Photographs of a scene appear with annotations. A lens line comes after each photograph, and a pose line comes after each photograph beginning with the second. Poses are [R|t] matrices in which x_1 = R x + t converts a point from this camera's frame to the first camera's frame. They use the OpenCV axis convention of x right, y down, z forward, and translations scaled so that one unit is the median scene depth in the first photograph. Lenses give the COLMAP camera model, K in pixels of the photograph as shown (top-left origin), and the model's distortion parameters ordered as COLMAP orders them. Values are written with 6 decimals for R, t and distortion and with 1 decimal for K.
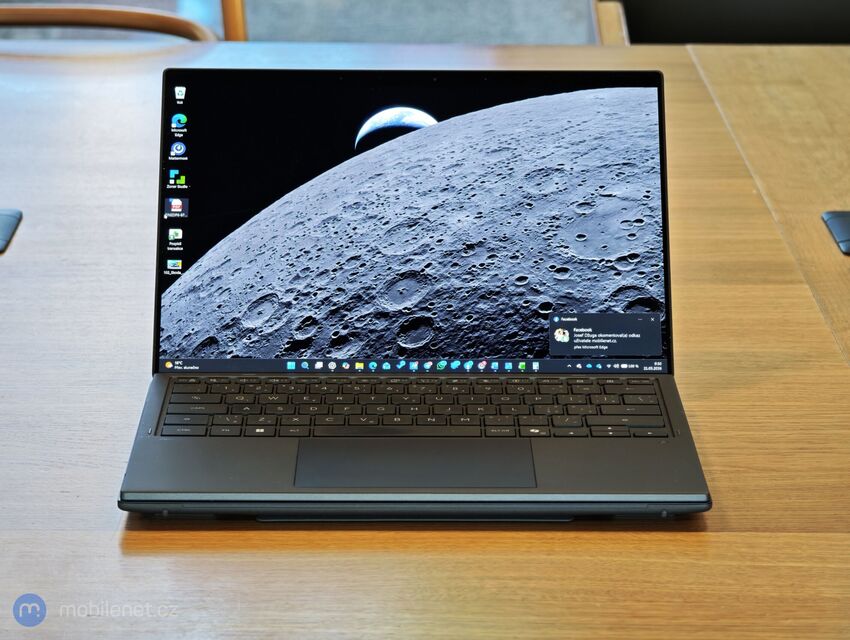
lens RADIAL K [[2476.6, 0, 424.6], [0, 2476.6, 318.9], [0, 0, 1]] dist [0.155350, 0.000000]
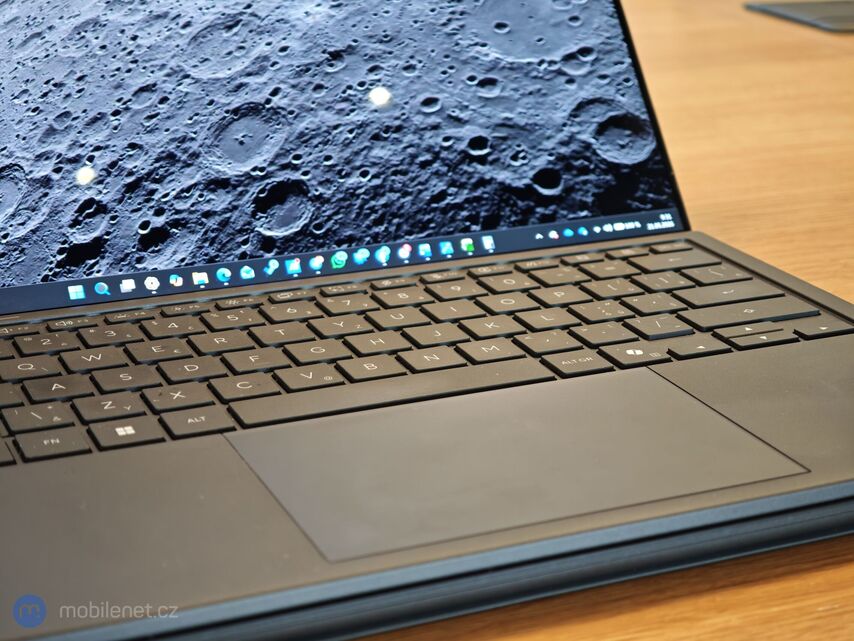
lens RADIAL K [[1729.5, 0, 427.6], [0, 1729.5, 324.3], [0, 0, 1]] dist [0.133418, 0.000000]
pose [[0.925986, -0.128746, 0.354928, -0.116409], [0.111061, 0.991356, 0.069852, 0.007732], [-0.360853, -0.025263, 0.932280, 0.613358]]
